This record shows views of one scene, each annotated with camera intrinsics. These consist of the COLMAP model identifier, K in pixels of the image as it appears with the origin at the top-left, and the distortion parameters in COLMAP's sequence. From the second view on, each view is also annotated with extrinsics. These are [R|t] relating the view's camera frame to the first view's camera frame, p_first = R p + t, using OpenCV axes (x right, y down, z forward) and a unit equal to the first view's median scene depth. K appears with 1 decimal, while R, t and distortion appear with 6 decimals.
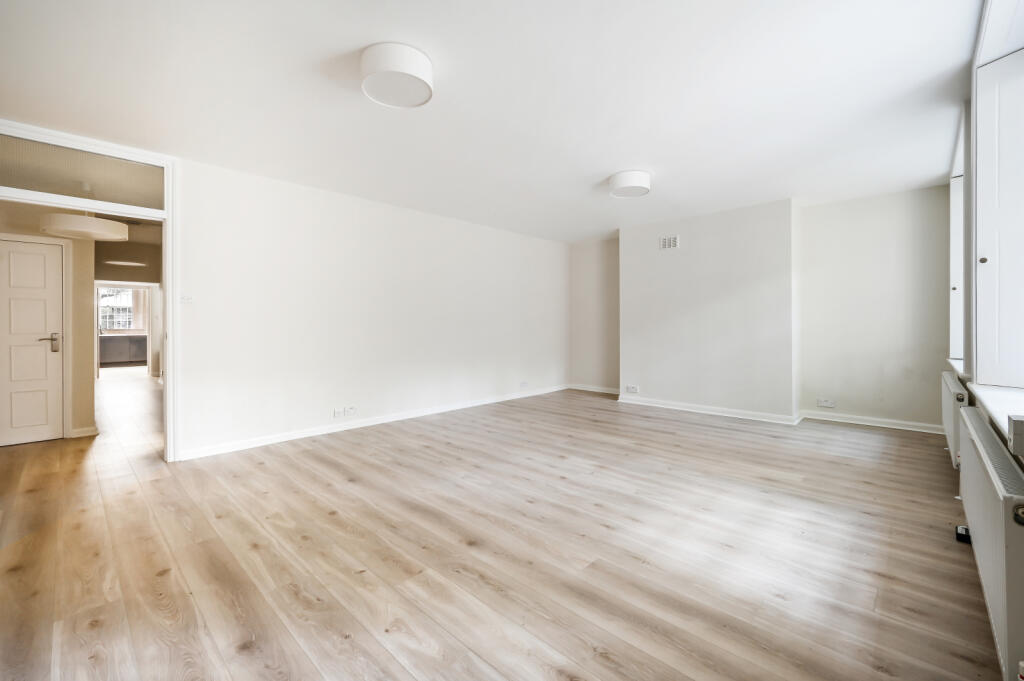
lens RADIAL K [[428.5, 0, 528.6], [0, 428.5, 328.0], [0, 0, 1]] dist [-0.002693, -0.000250]
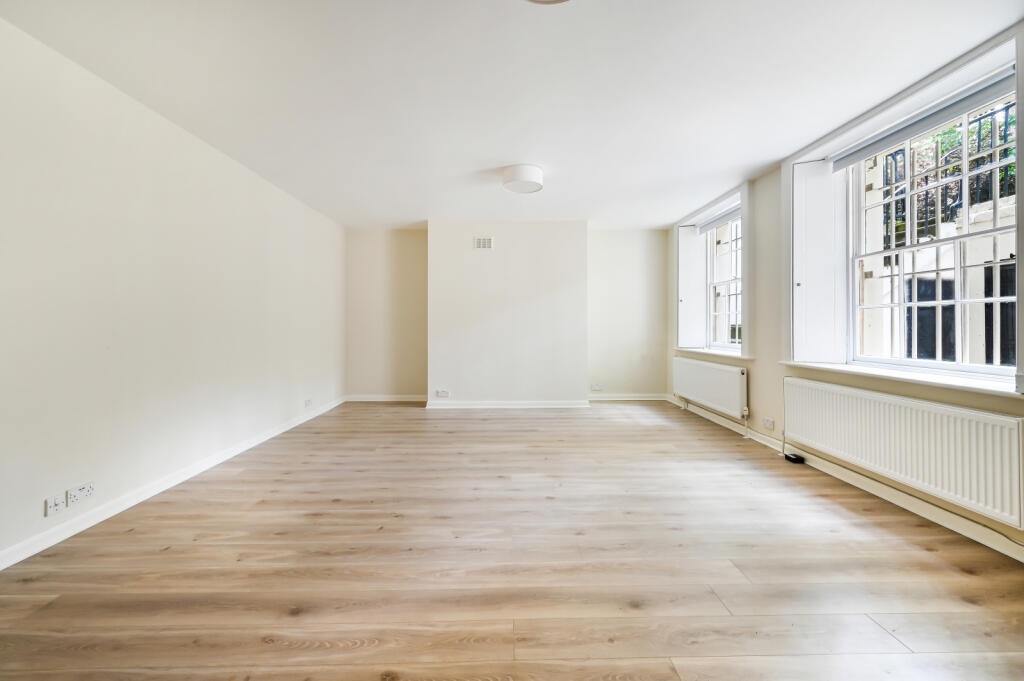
lens RADIAL K [[428.5, 0, 512.5], [0, 428.5, 330.1], [0, 0, 1]] dist [-0.002693, -0.000250]
pose [[0.719301, -0.006004, 0.694673, -0.587639], [0.004193, 0.999982, 0.004301, 0.000978], [-0.694686, -0.000181, 0.719313, 0.424333]]
